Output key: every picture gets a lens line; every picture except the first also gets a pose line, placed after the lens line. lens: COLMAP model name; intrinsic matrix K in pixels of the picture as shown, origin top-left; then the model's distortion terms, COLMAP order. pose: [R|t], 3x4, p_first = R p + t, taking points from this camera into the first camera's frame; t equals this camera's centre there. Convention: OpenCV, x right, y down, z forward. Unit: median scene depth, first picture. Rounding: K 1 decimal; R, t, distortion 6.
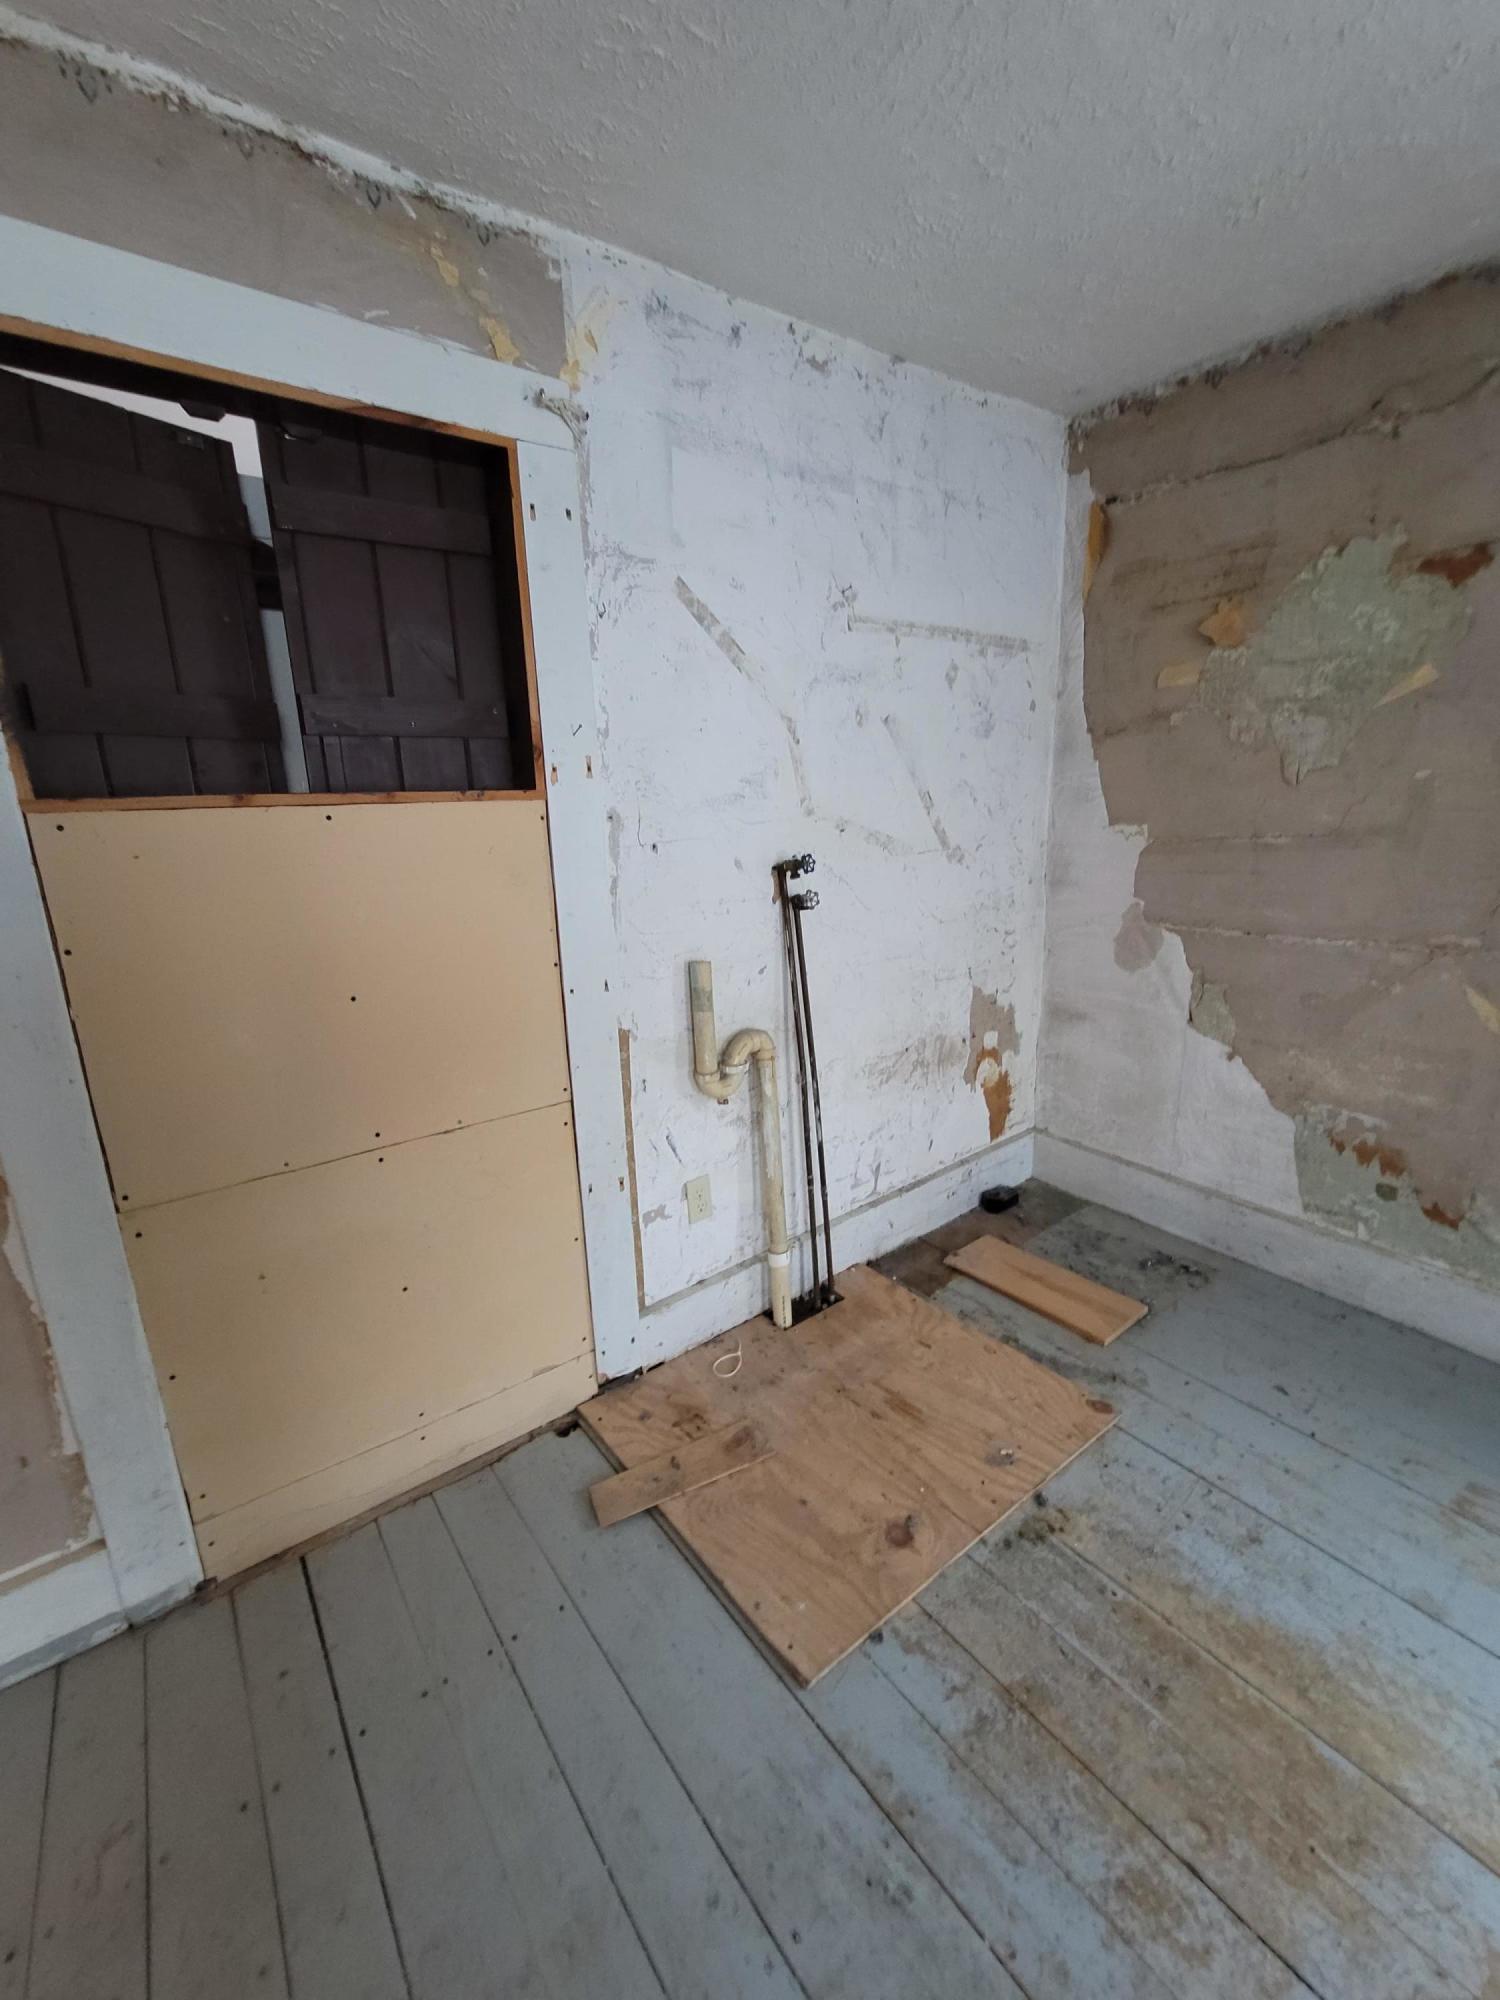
lens RADIAL K [[817.6, 0, 754.1], [0, 817.6, 1001.5], [0, 0, 1]] dist [-0.003917, -0.000127]
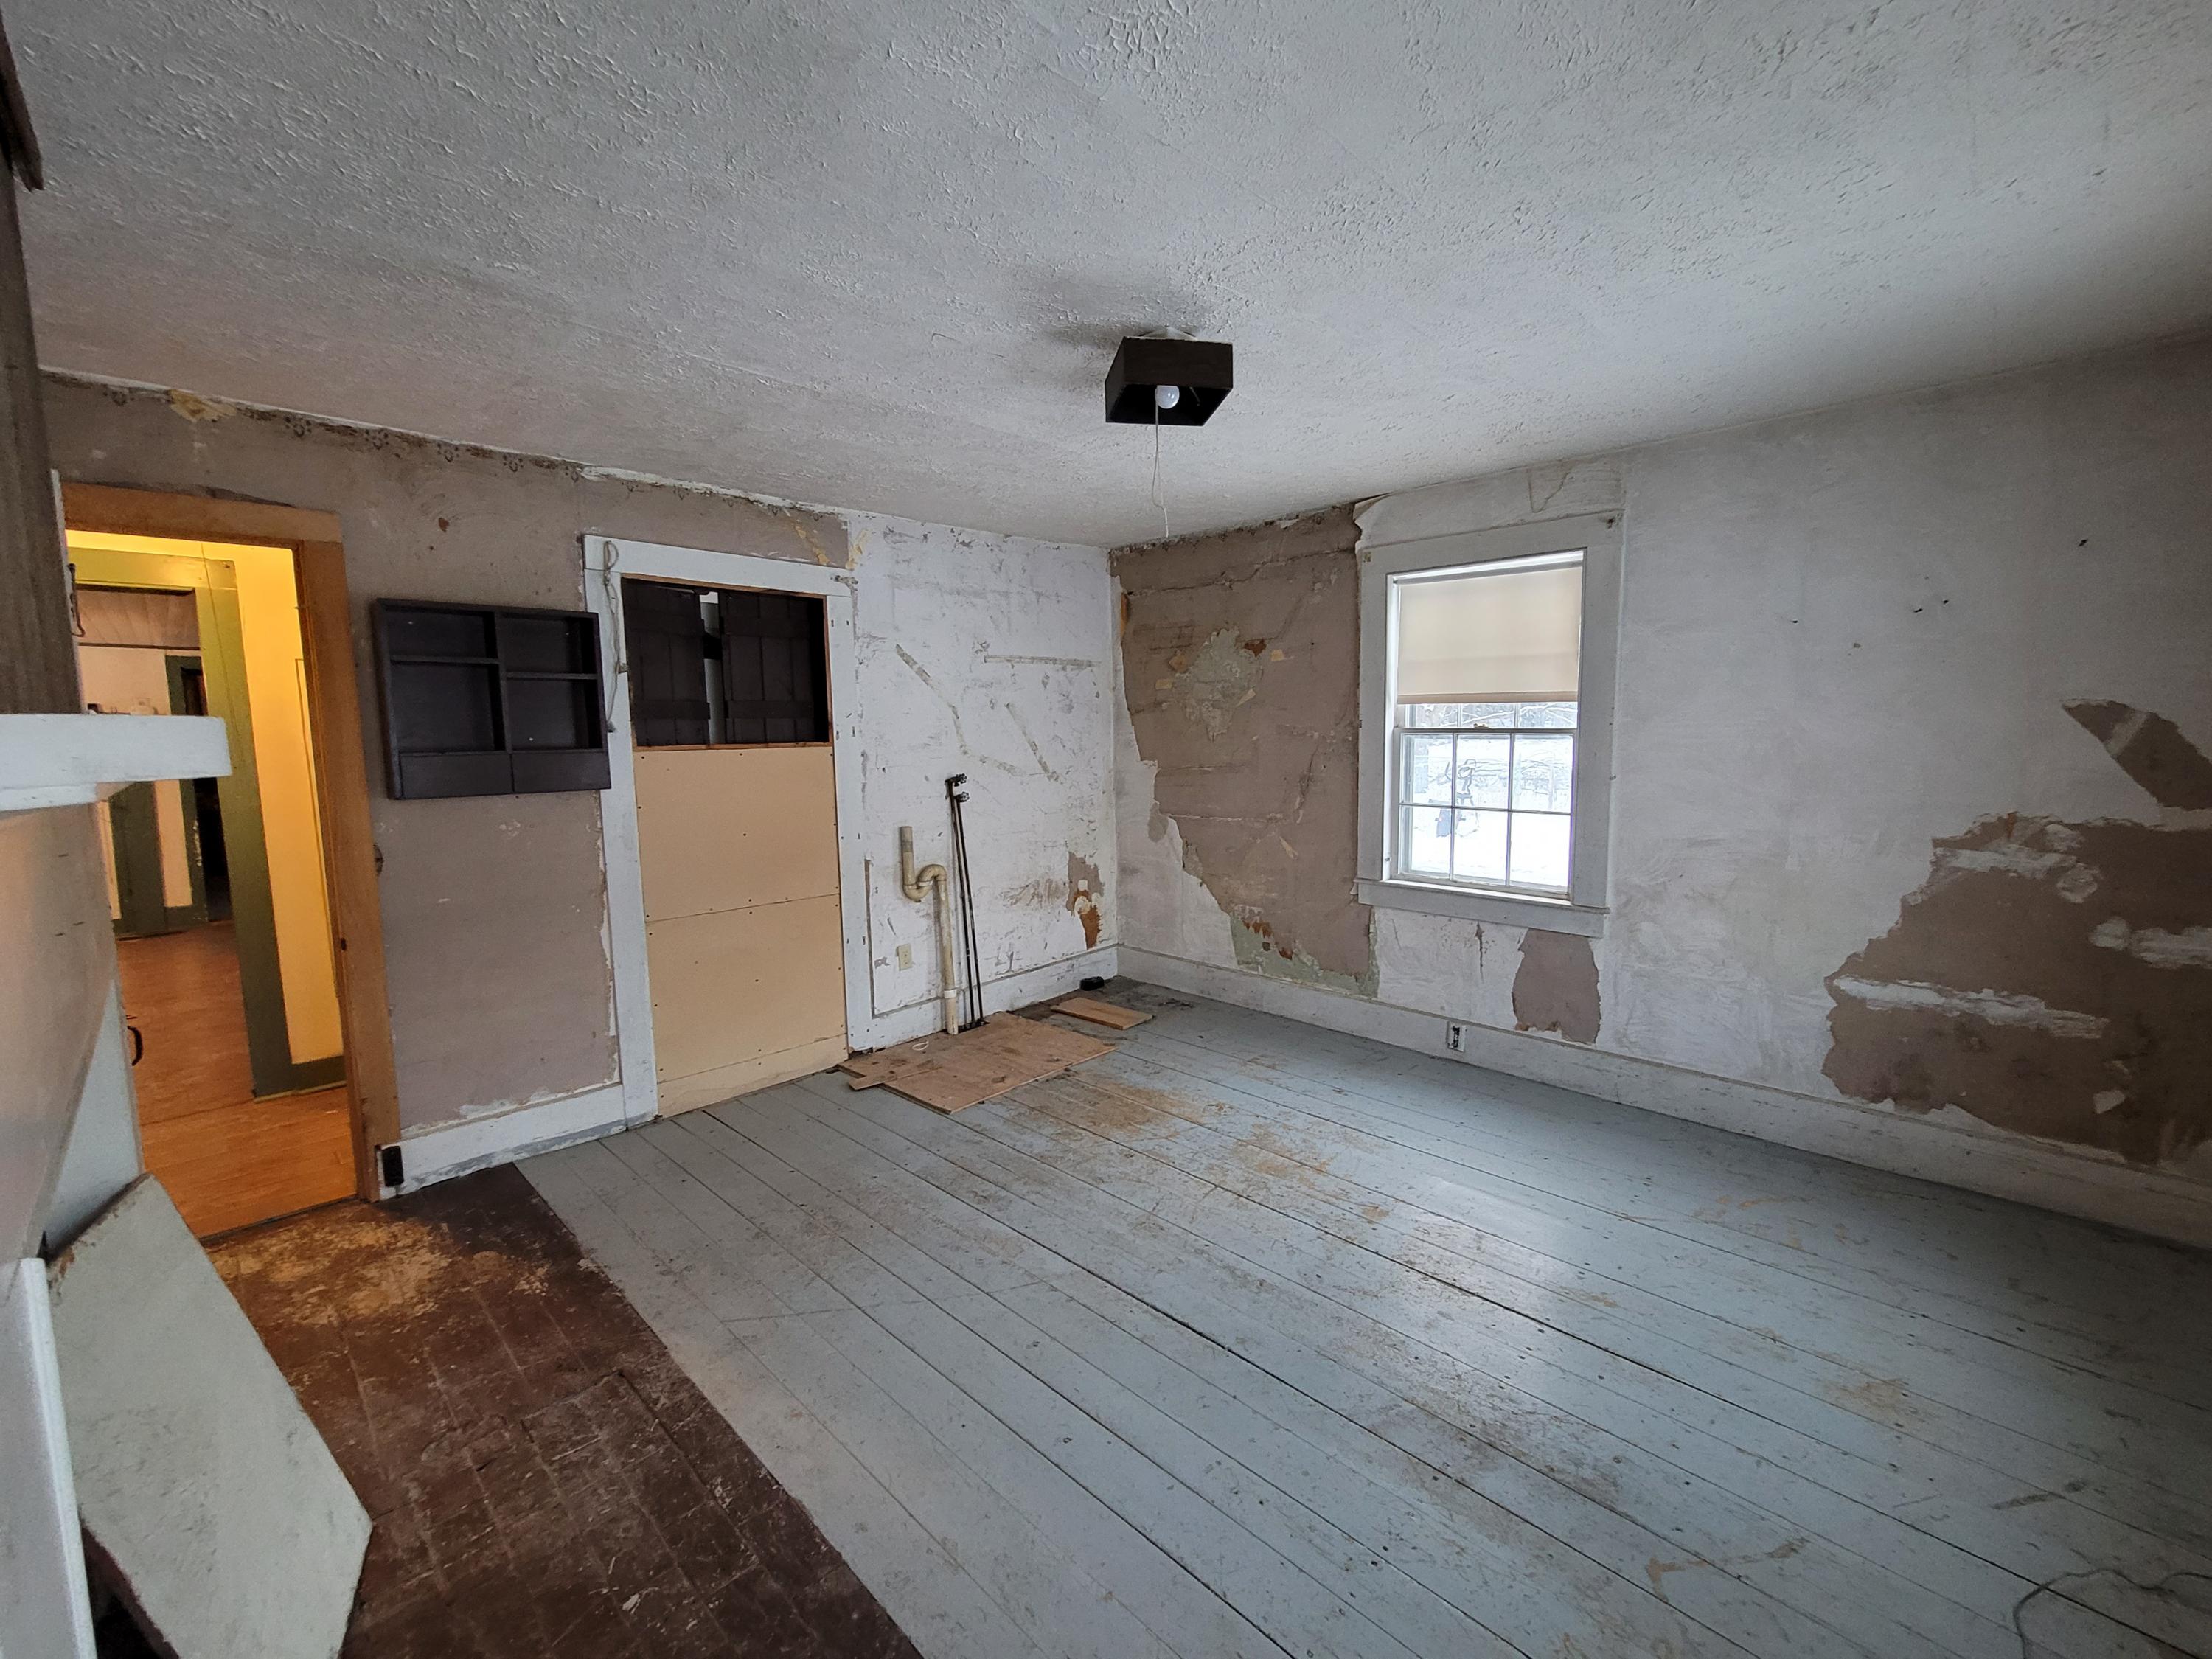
lens RADIAL K [[893.2, 0, 1111.1], [0, 893.2, 822.5], [0, 0, 1]] dist [-0.000070, 0.000055]
pose [[0.987652, -0.002578, 0.156641, 0.081994], [0.024657, 0.989961, -0.139176, 0.246918], [-0.154710, 0.141319, 0.977800, -1.156391]]
